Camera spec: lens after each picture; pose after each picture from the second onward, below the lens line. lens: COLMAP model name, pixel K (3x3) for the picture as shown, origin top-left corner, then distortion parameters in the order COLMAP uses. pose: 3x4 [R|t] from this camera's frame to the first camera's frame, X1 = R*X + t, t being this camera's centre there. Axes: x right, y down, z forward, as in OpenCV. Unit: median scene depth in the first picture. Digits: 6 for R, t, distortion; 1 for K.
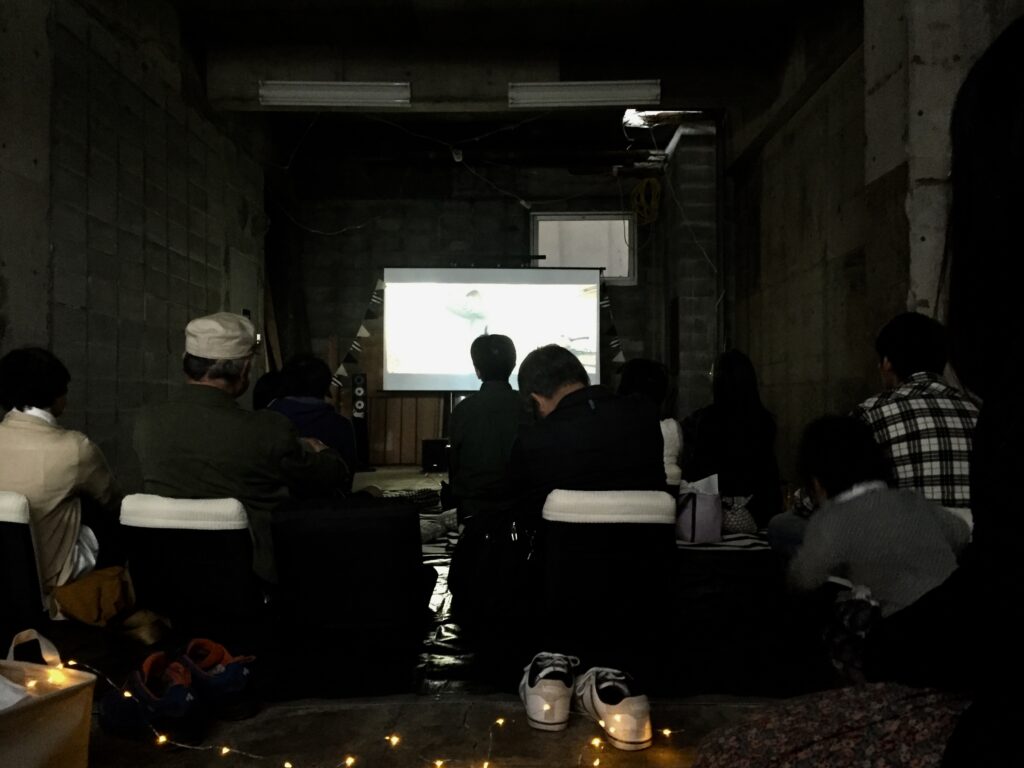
lens RADIAL K [[834.9, 0, 547.4], [0, 834.9, 386.9], [0, 0, 1]] dist [0.055672, -0.050922]
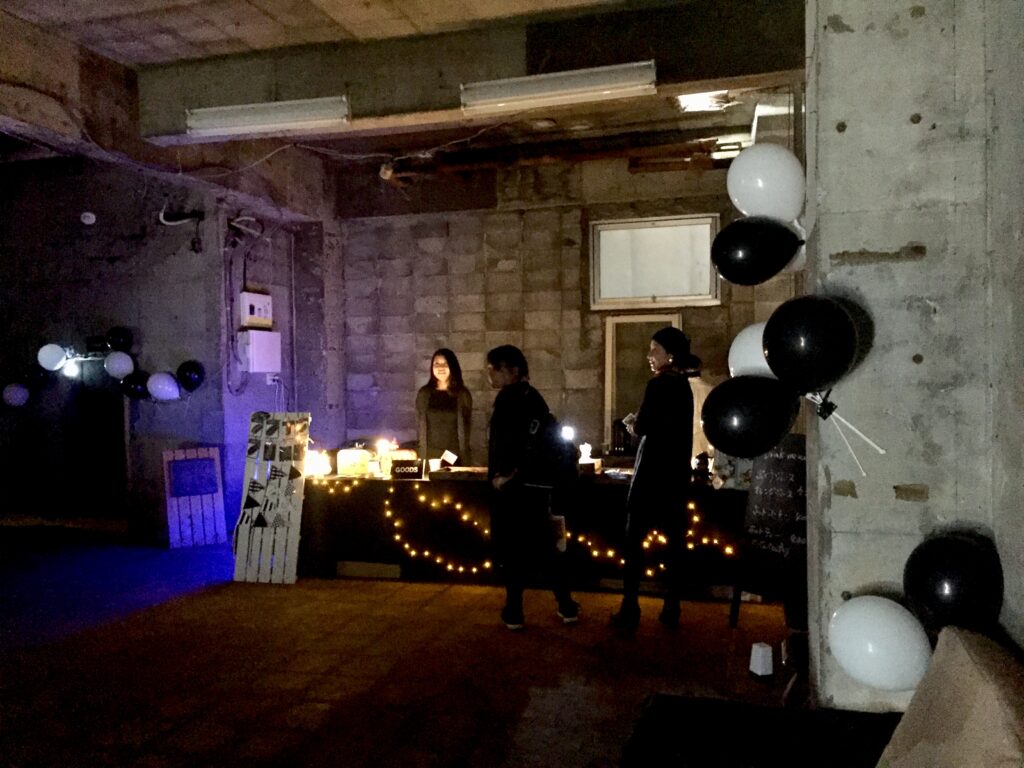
lens RADIAL K [[834.9, 0, 547.4], [0, 834.9, 386.9], [0, 0, 1]] dist [0.055672, -0.050922]
pose [[0.965353, -0.002096, -0.260939, 0.196855], [0.011275, 0.999369, 0.033687, -0.089352], [0.260704, -0.035462, 0.964767, 0.216351]]
